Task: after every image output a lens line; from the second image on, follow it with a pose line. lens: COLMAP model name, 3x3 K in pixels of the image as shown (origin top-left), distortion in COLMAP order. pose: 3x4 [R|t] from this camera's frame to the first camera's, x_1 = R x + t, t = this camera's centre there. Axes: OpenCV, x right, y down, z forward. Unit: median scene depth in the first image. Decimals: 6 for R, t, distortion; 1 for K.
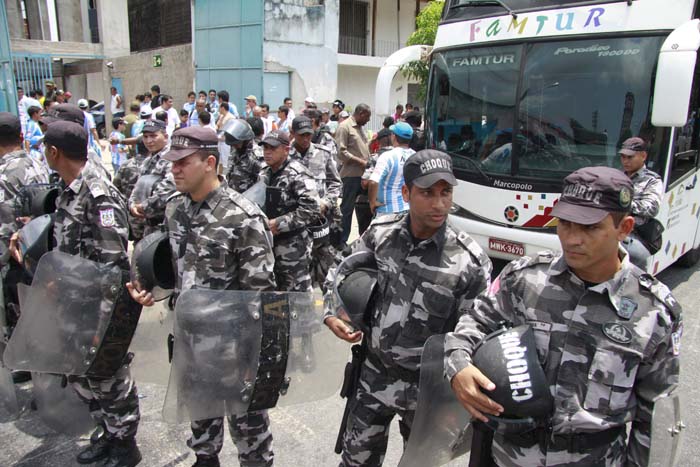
lens RADIAL K [[543.0, 0, 351.8], [0, 543.0, 232.3], [0, 0, 1]] dist [-0.186749, 0.137353]
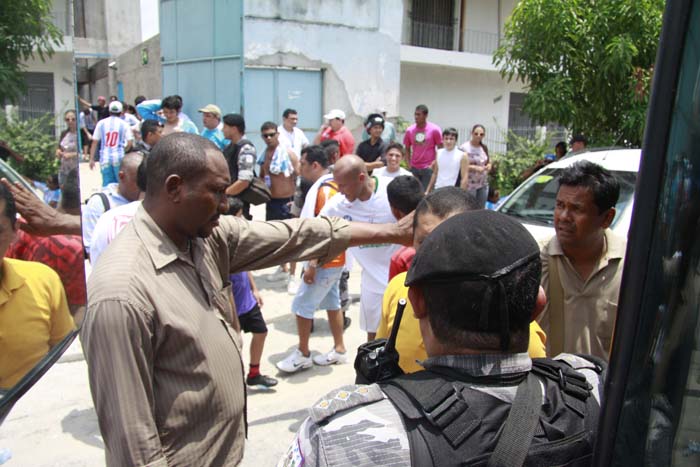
lens RADIAL K [[579.3, 0, 350.3], [0, 579.3, 233.6], [0, 0, 1]] dist [-0.127741, 0.002584]
pose [[0.985022, 0.035078, -0.168825, 0.133834], [-0.040808, 0.998699, -0.030590, -0.253392], [0.167532, 0.037021, 0.985171, 1.015850]]
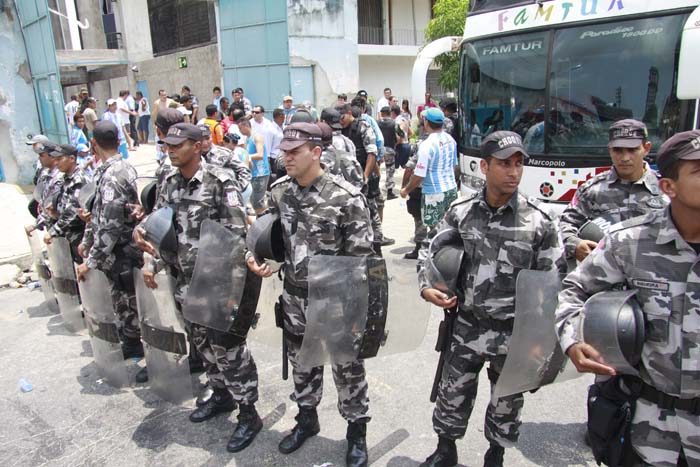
lens RADIAL K [[542.6, 0, 350.7], [0, 542.6, 233.4], [0, 0, 1]] dist [-0.208117, 0.174685]
pose [[0.997858, -0.050986, -0.040982, -0.056286], [0.051921, 0.998407, 0.022088, 0.010007], [0.039791, -0.024169, 0.998916, -0.081956]]
